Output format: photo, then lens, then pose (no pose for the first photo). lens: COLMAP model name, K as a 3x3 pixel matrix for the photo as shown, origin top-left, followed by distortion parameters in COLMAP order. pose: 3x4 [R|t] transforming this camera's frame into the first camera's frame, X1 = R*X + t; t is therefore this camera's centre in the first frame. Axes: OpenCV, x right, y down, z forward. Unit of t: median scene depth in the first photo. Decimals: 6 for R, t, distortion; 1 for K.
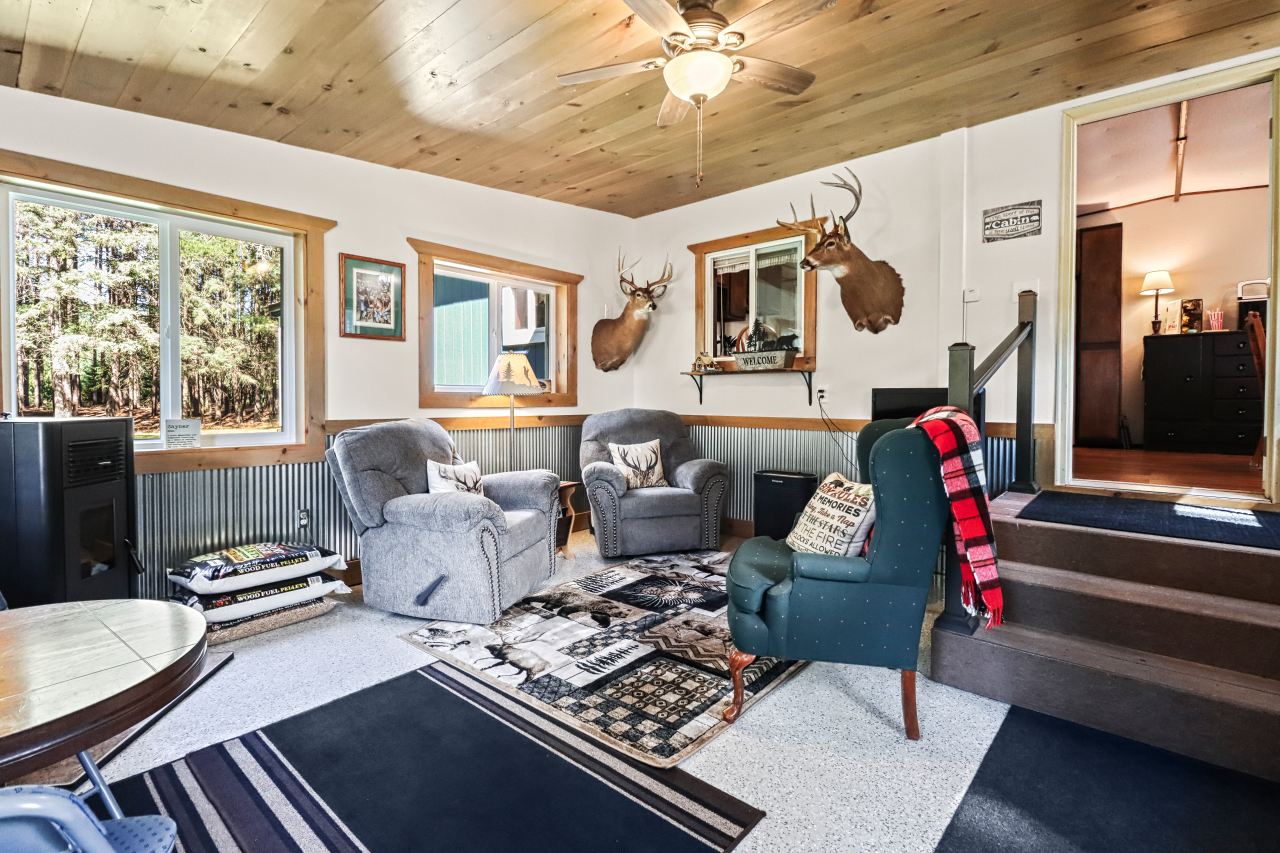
lens RADIAL K [[592.1, 0, 624.7], [0, 592.1, 414.4], [0, 0, 1]] dist [0.000836, -0.000207]
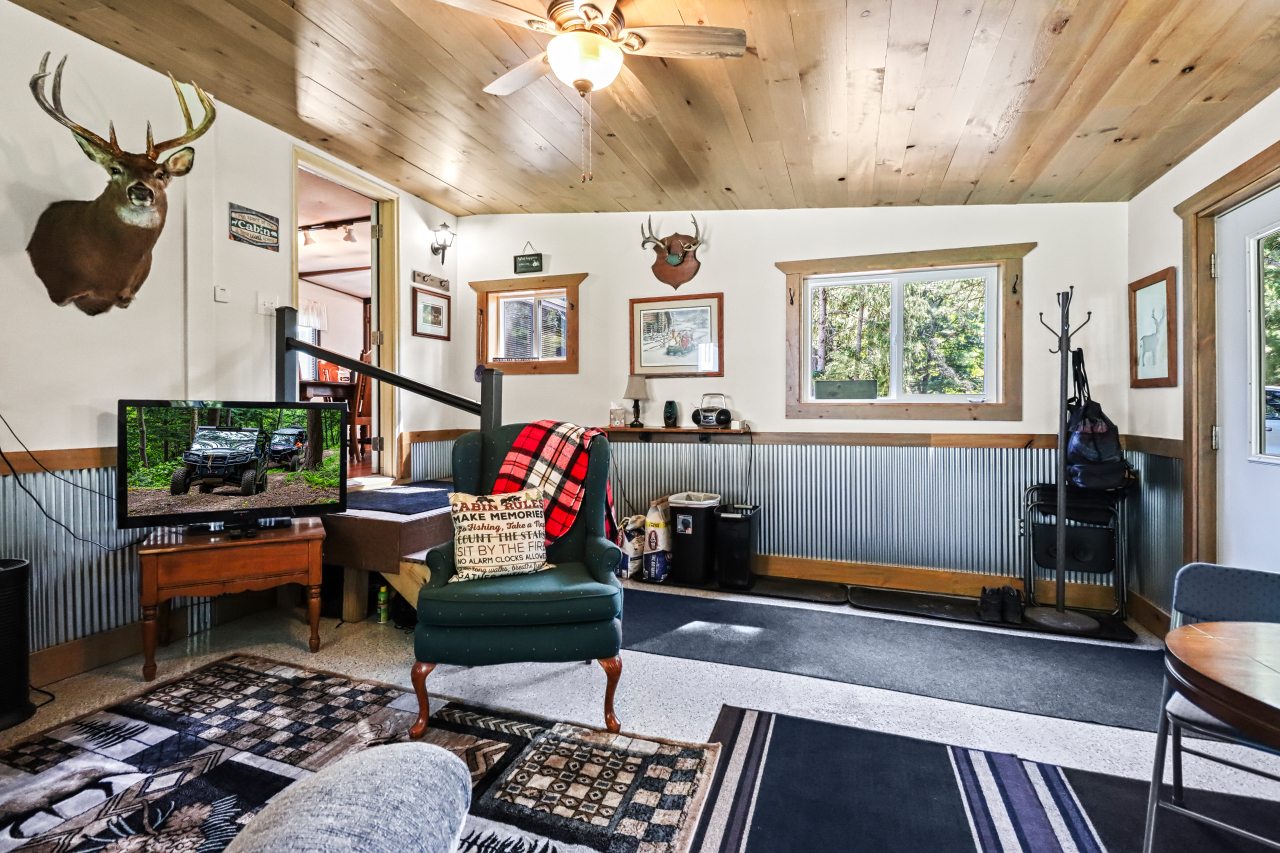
lens RADIAL K [[599.1, 0, 637.1], [0, 599.1, 399.8], [0, 0, 1]] dist [0.001091, -0.000593]
pose [[-0.377855, 0.005141, 0.925850, -0.600234], [0.025719, 0.999657, 0.004946, -0.045058], [-0.925507, 0.025681, -0.377858, 1.005884]]
